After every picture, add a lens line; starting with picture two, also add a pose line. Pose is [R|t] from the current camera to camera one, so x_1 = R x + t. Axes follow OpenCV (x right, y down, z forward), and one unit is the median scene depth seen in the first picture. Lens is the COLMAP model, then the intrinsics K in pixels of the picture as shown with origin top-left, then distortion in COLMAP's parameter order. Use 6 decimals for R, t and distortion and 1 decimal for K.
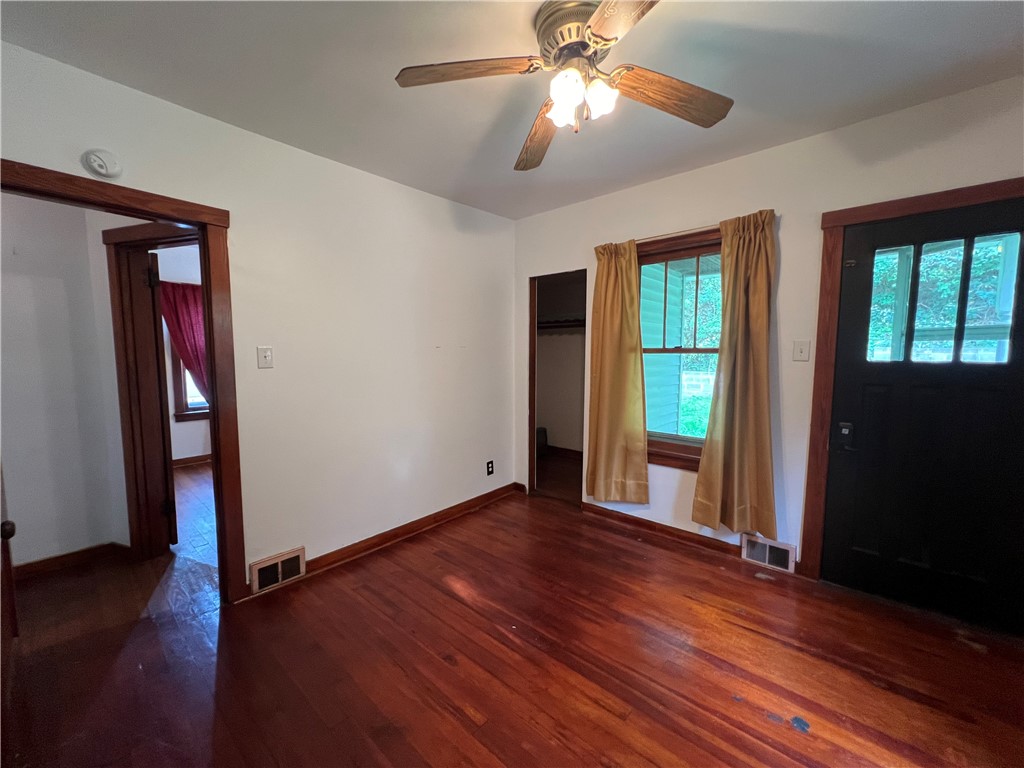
lens RADIAL K [[408.3, 0, 509.0], [0, 408.3, 383.2], [0, 0, 1]] dist [-0.002757, 0.000581]
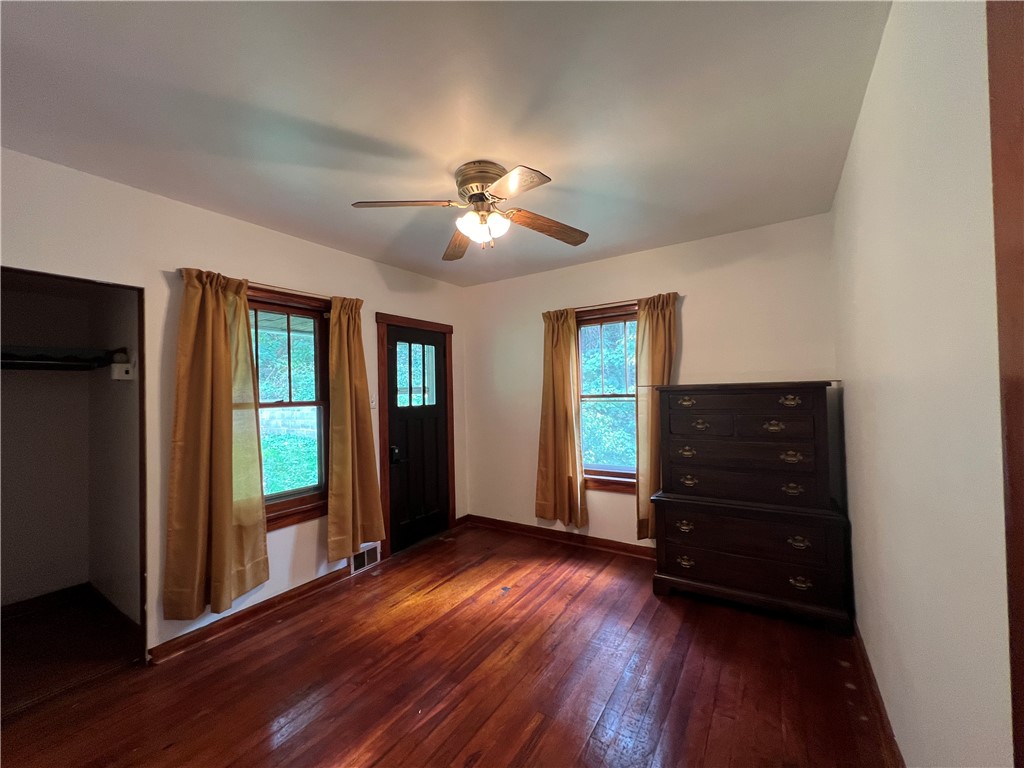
lens RADIAL K [[408.3, 0, 512.5], [0, 408.3, 385.6], [0, 0, 1]] dist [-0.002757, 0.000581]
pose [[-0.154272, 0.025896, 0.987689, -0.790339], [0.109913, 0.993901, -0.008891, -0.068336], [-0.981896, 0.107188, -0.156177, 0.744498]]
